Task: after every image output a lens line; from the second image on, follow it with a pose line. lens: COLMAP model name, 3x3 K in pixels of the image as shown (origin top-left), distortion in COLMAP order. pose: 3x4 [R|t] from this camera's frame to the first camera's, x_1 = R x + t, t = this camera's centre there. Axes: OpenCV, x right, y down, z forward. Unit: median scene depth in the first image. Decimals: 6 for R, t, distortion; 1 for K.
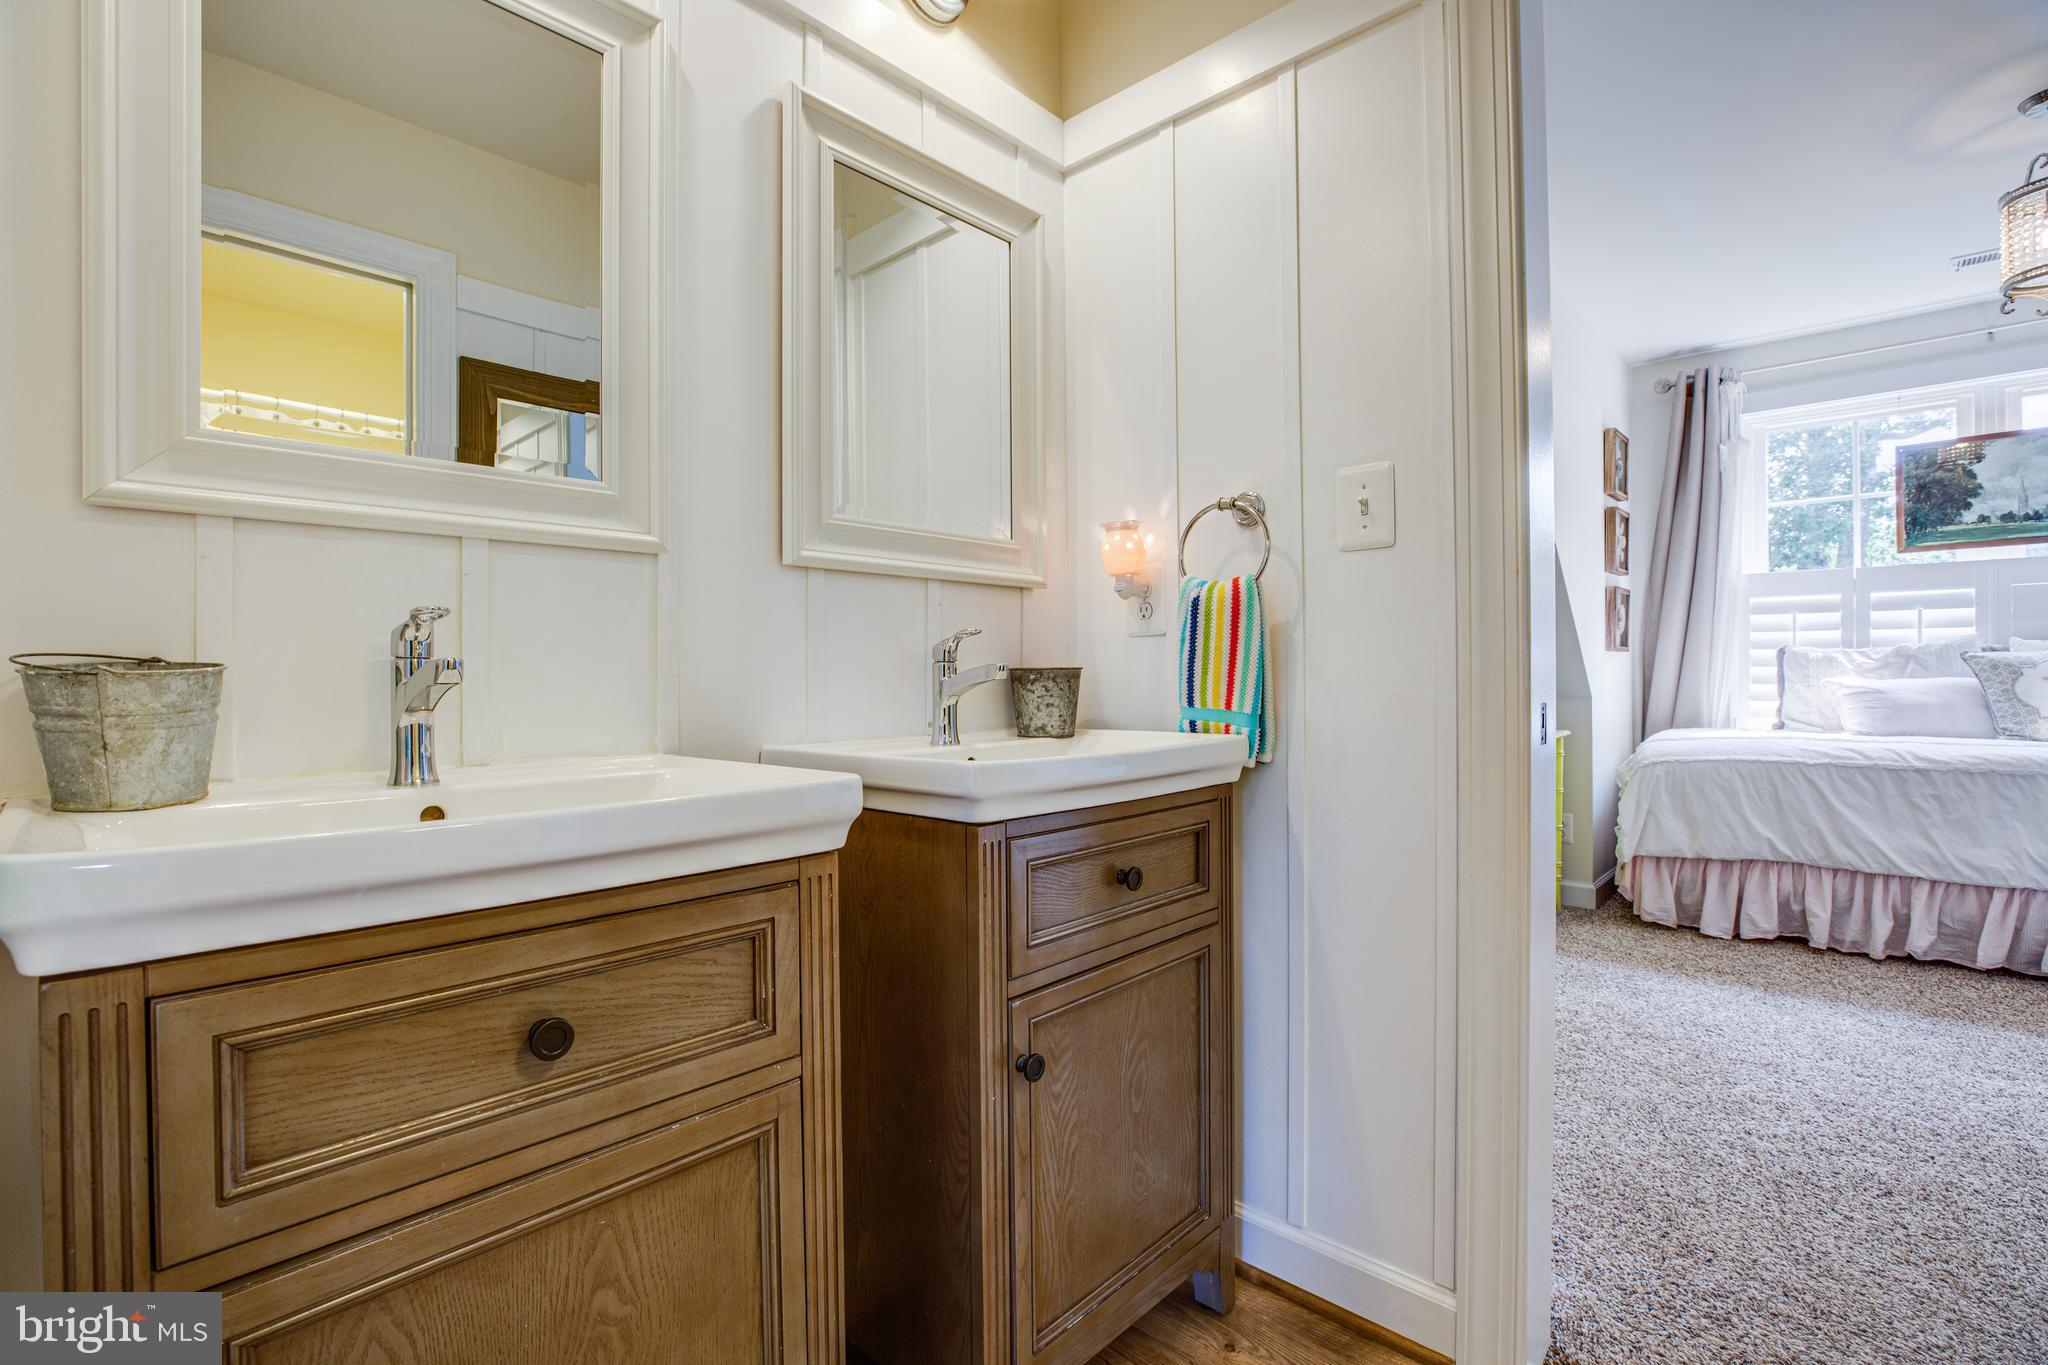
lens RADIAL K [[937.0, 0, 1016.9], [0, 937.0, 681.3], [0, 0, 1]] dist [-0.048845, 0.015313]
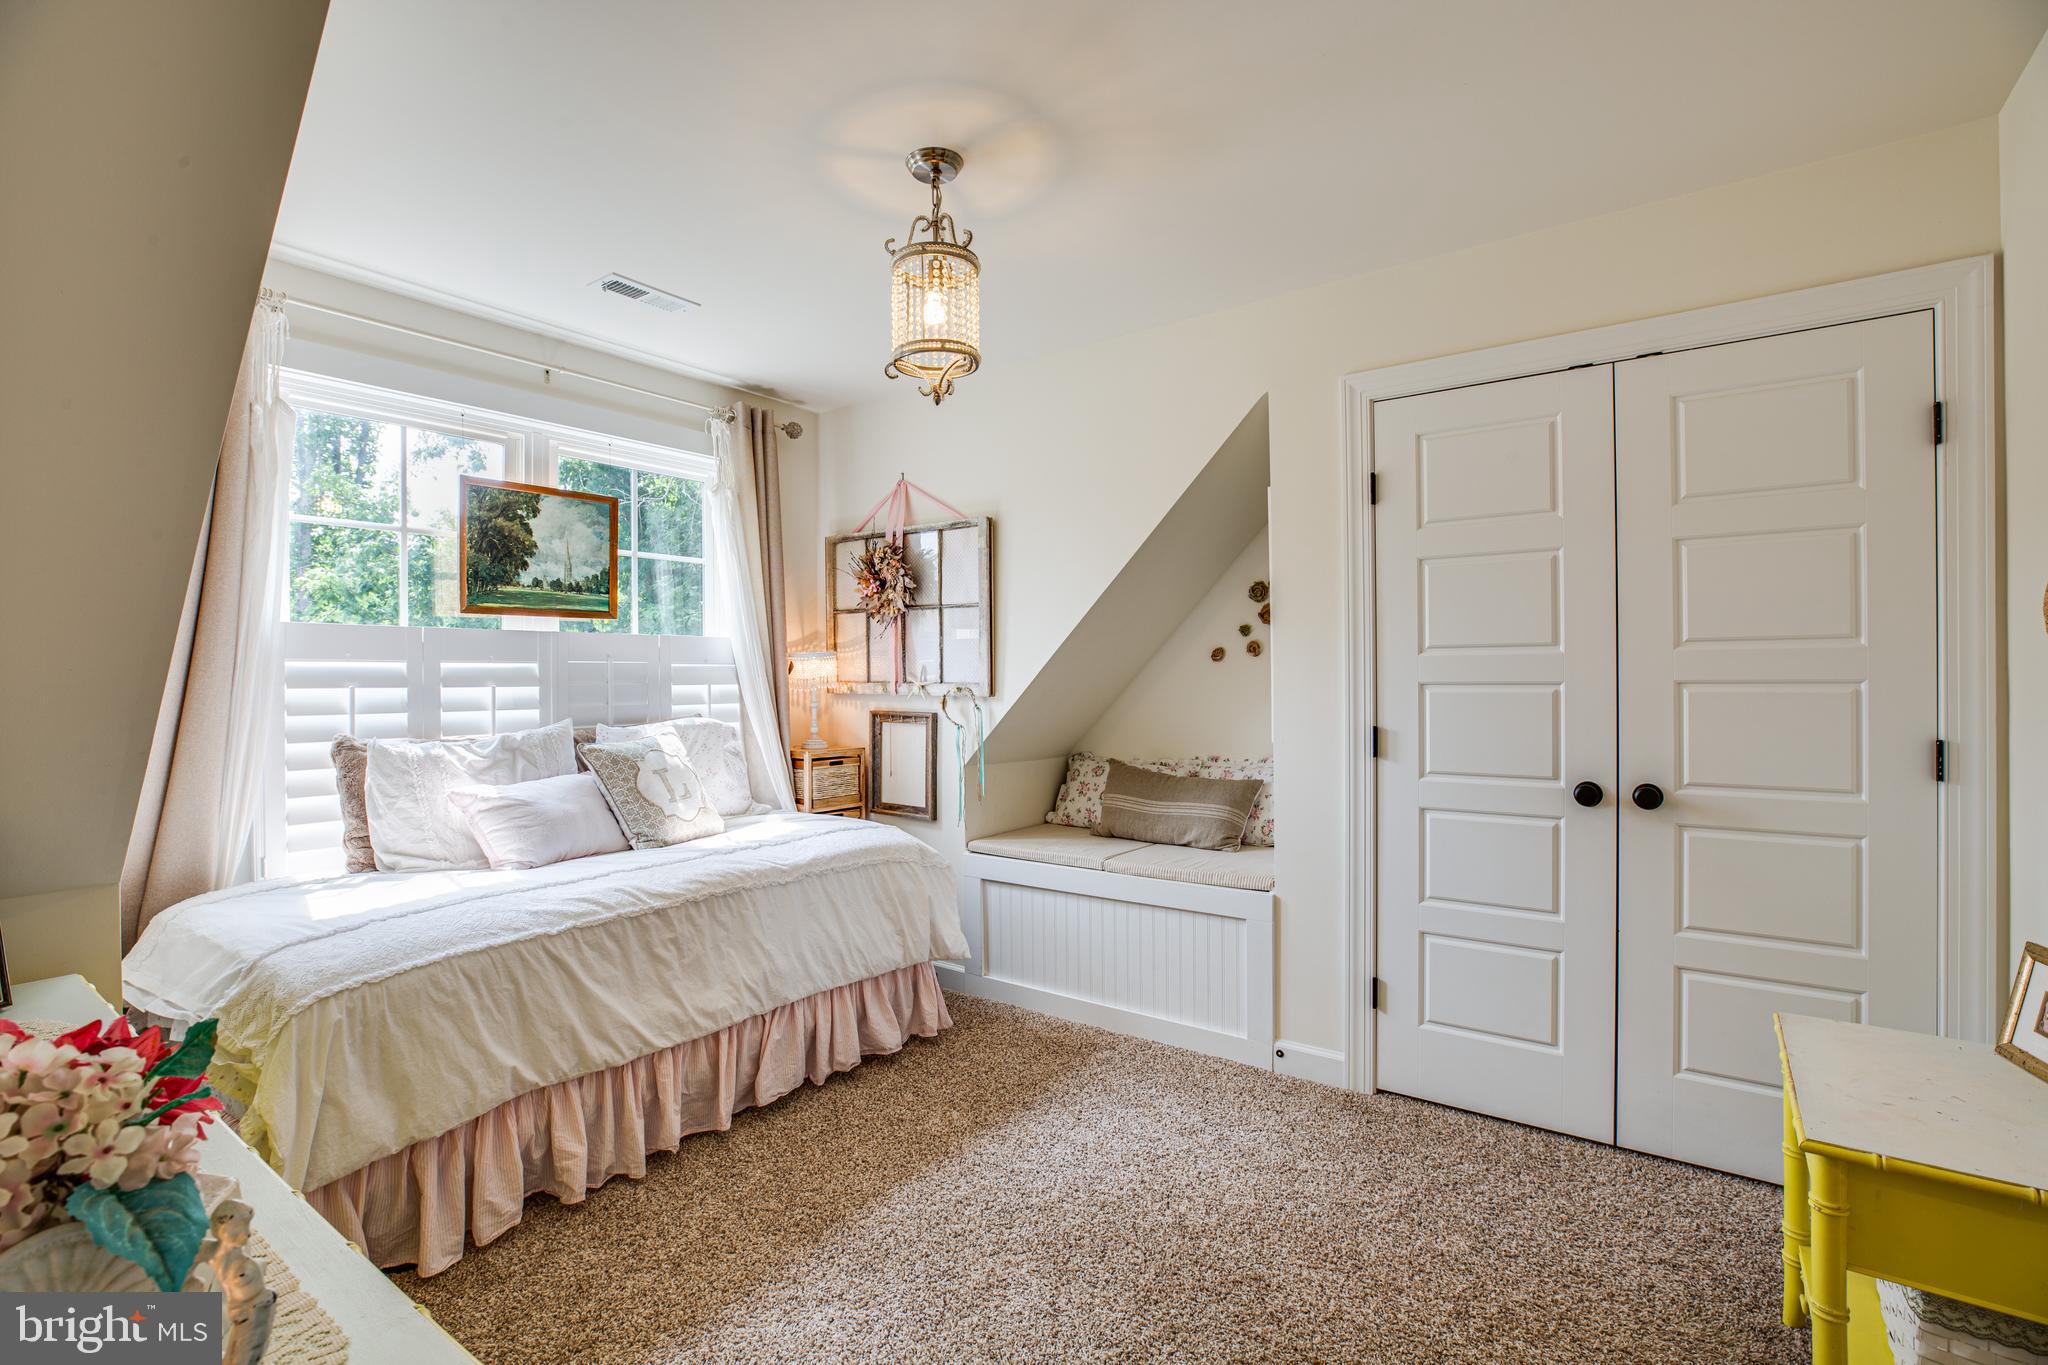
lens RADIAL K [[929.1, 0, 1017.8], [0, 929.1, 677.5], [0, 0, 1]] dist [-0.045001, 0.014250]
pose [[-0.123043, 0.005895, 0.992384, 0.152848], [0.014008, 0.999893, -0.004203, -0.085691], [-0.992302, 0.013385, -0.123113, 0.706706]]
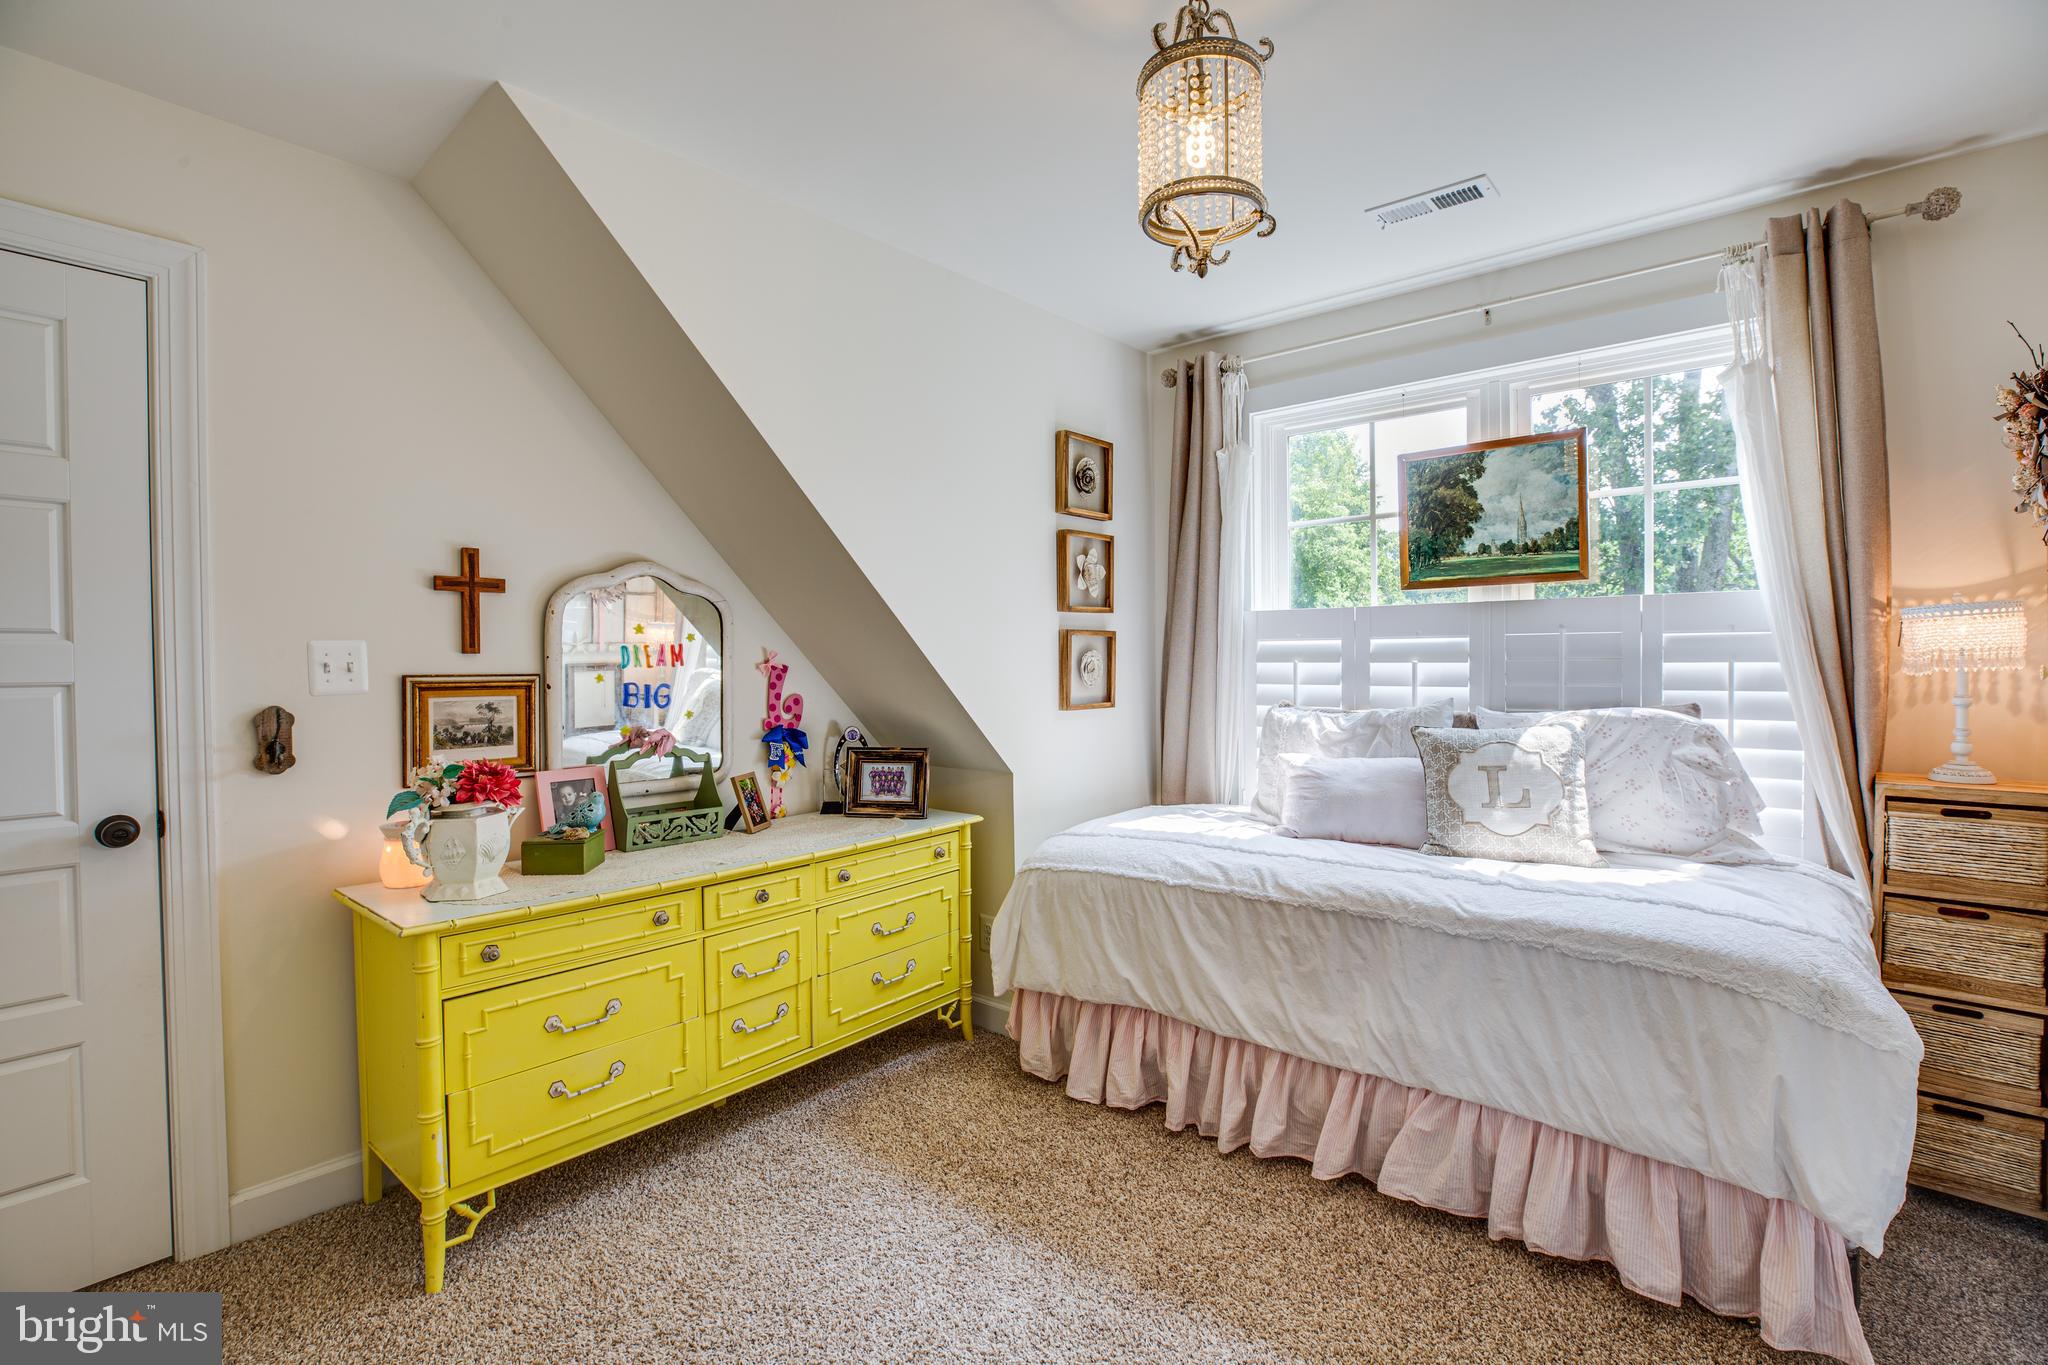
lens RADIAL K [[929.1, 0, 1017.8], [0, 929.1, 677.5], [0, 0, 1]] dist [-0.045001, 0.014250]
pose [[0.998868, -0.003528, 0.047427, 0.676705], [0.002936, 0.999917, 0.012553, -0.085403], [-0.047468, -0.012399, 0.998796, 0.234045]]
